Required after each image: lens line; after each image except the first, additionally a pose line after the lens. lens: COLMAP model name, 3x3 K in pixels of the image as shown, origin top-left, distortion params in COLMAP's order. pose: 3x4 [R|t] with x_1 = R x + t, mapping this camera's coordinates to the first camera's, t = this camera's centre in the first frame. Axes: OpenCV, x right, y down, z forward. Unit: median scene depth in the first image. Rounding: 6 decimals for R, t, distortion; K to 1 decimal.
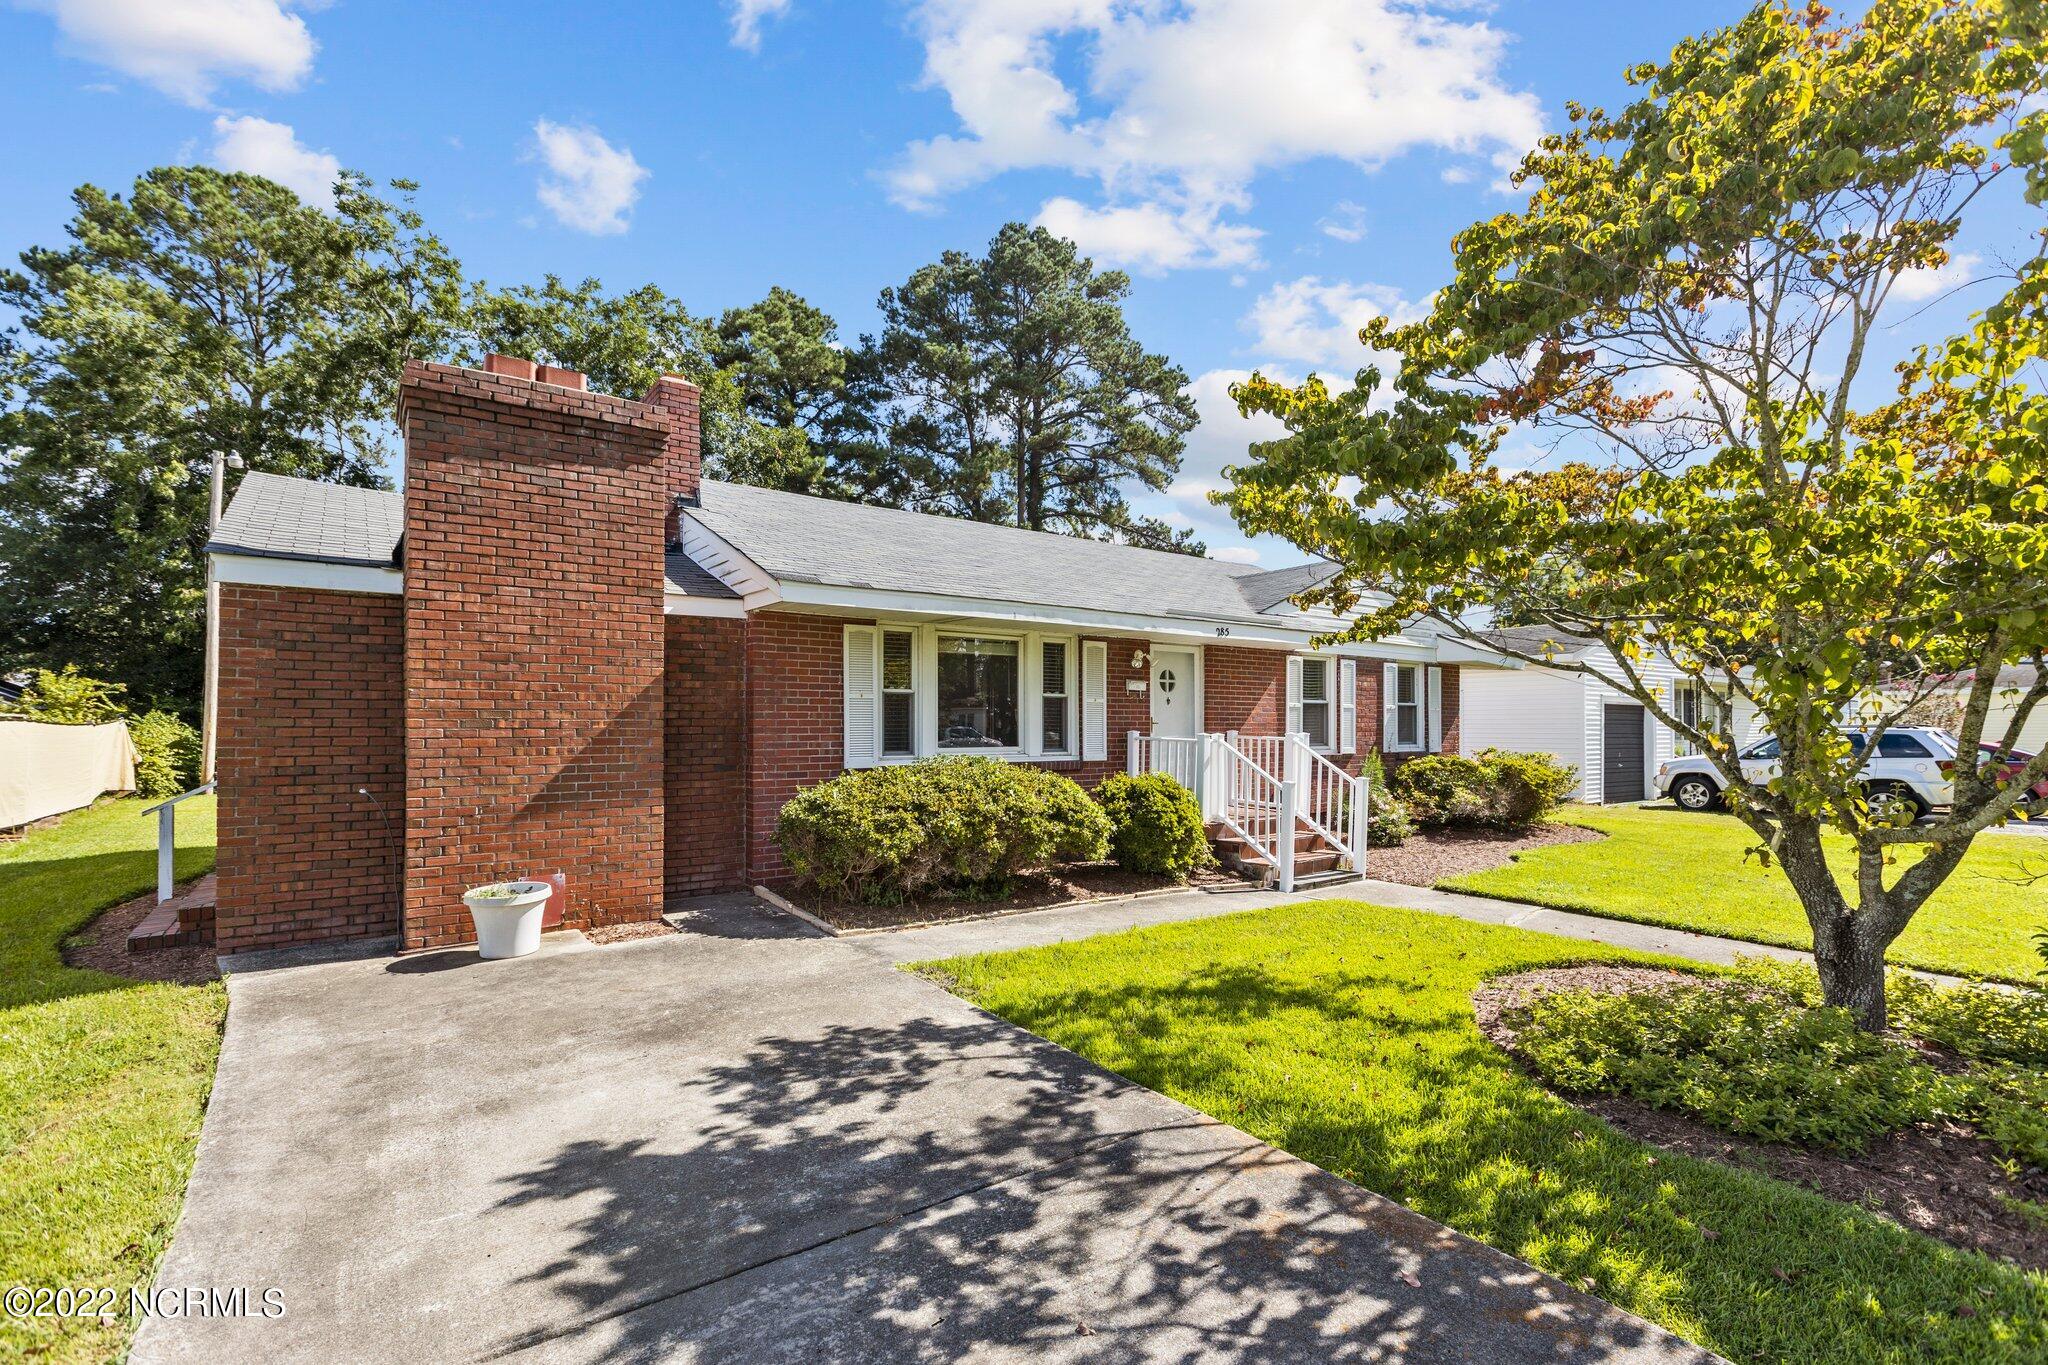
lens RADIAL K [[922.4, 0, 1014.4], [0, 922.4, 702.5], [0, 0, 1]] dist [0.006932, -0.000782]
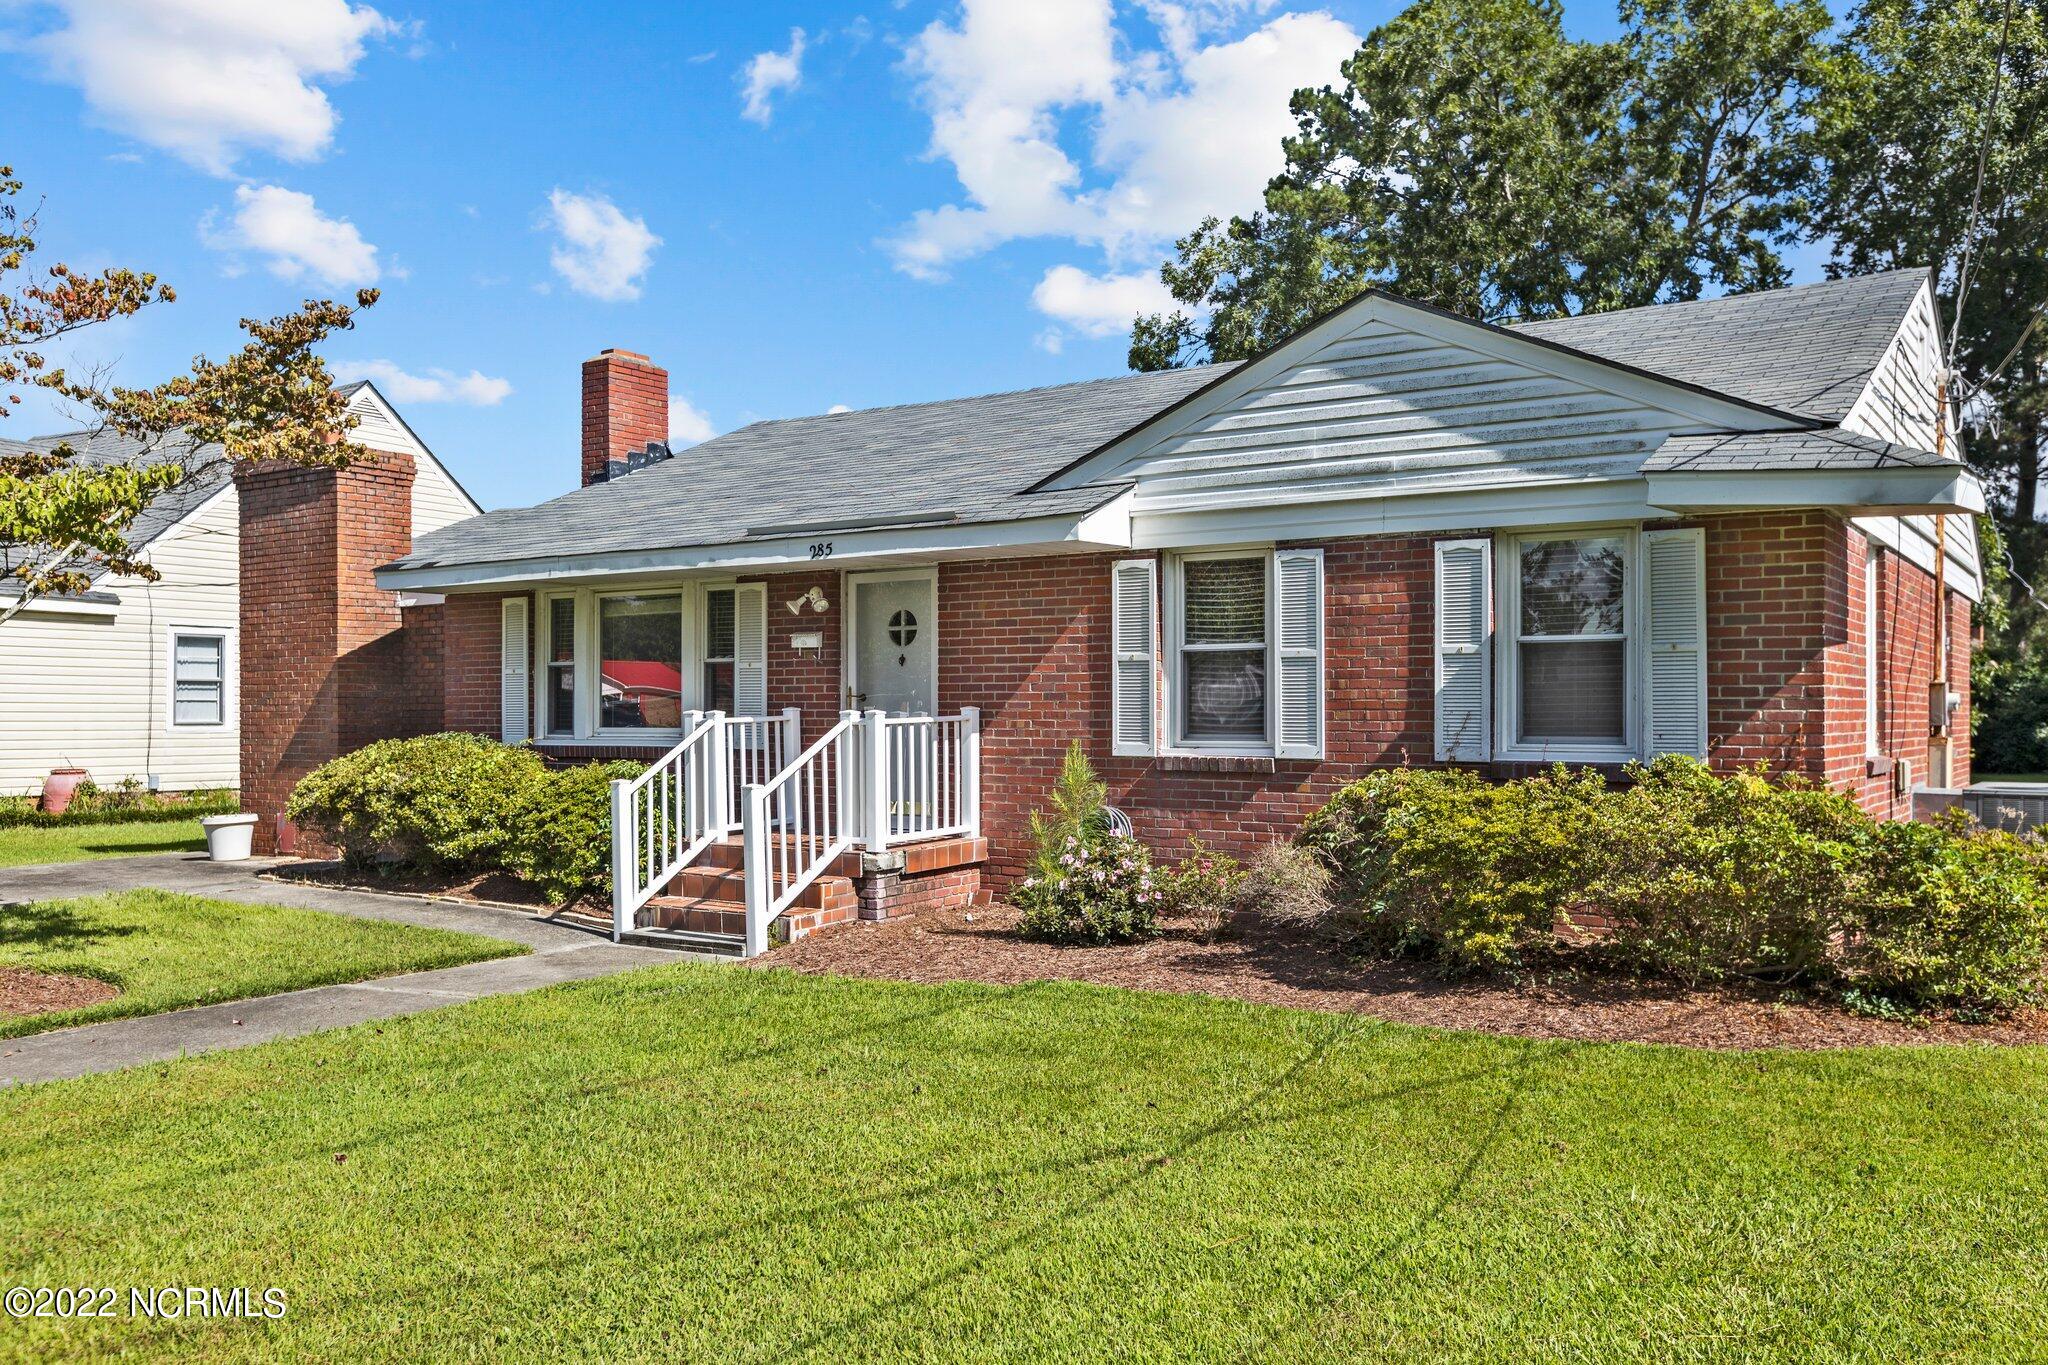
lens RADIAL K [[1679.2, 0, 1025.5], [0, 1679.2, 691.4], [0, 0, 1]] dist [-0.003598, 0.002308]
pose [[0.336122, -0.009939, -0.941766, 0.656663], [0.026194, 0.999656, -0.001201, 0.011846], [0.941454, -0.024265, 0.336267, 0.363170]]
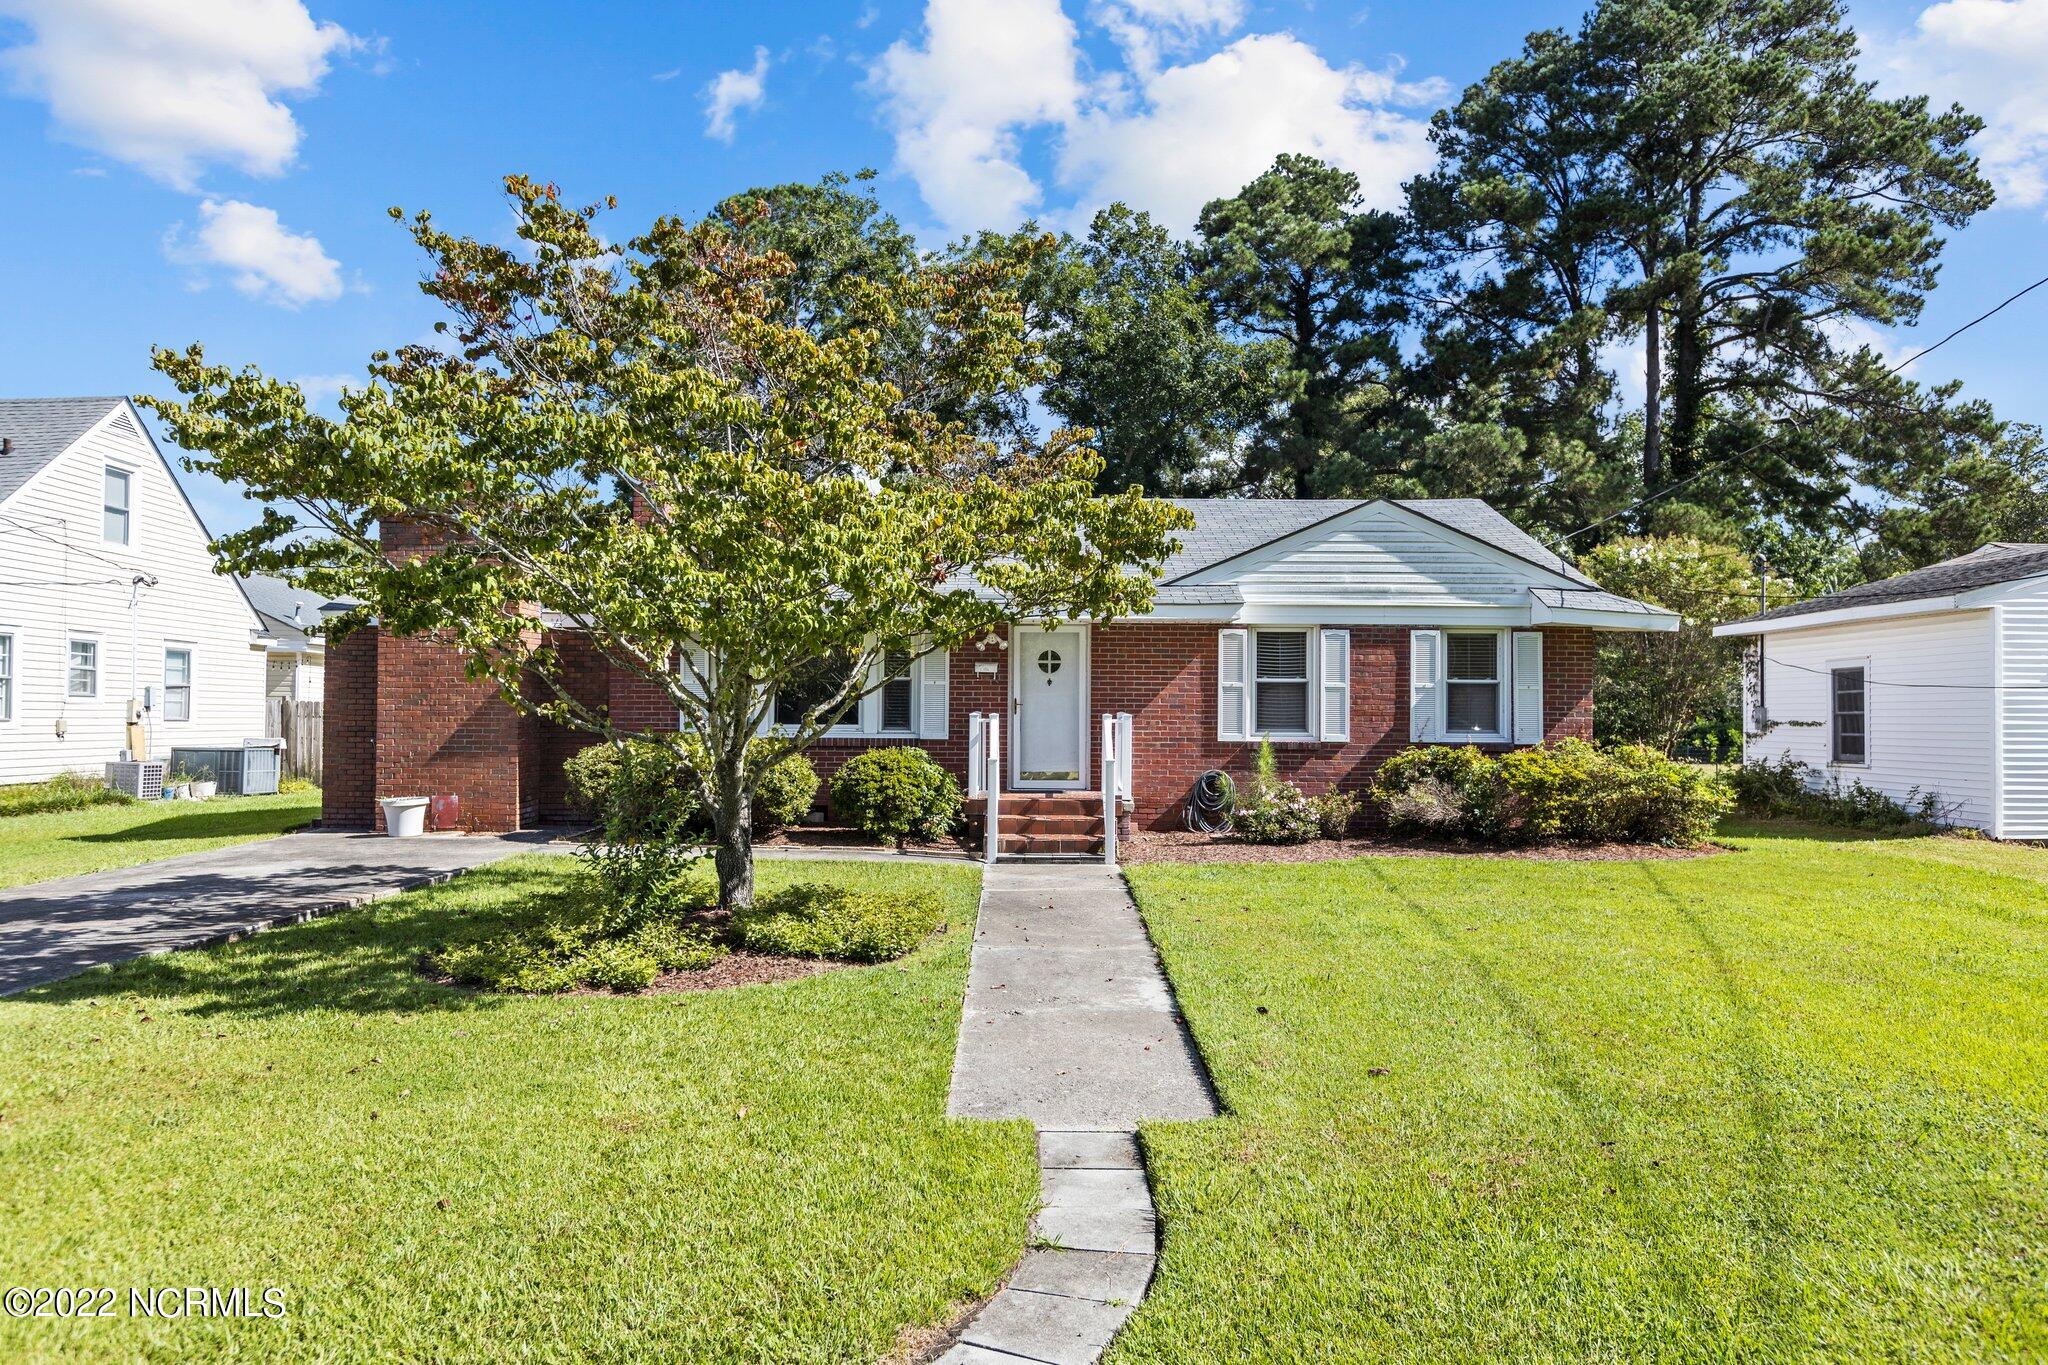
lens RADIAL K [[1326.1, 0, 1034.8], [0, 1326.1, 687.2], [0, 0, 1]] dist [0.003109, -0.002626]
pose [[0.805546, -0.006653, -0.592497, 0.517486], [0.008972, 0.999959, 0.000971, 0.001080], [0.592466, -0.006098, 0.805572, -0.078303]]
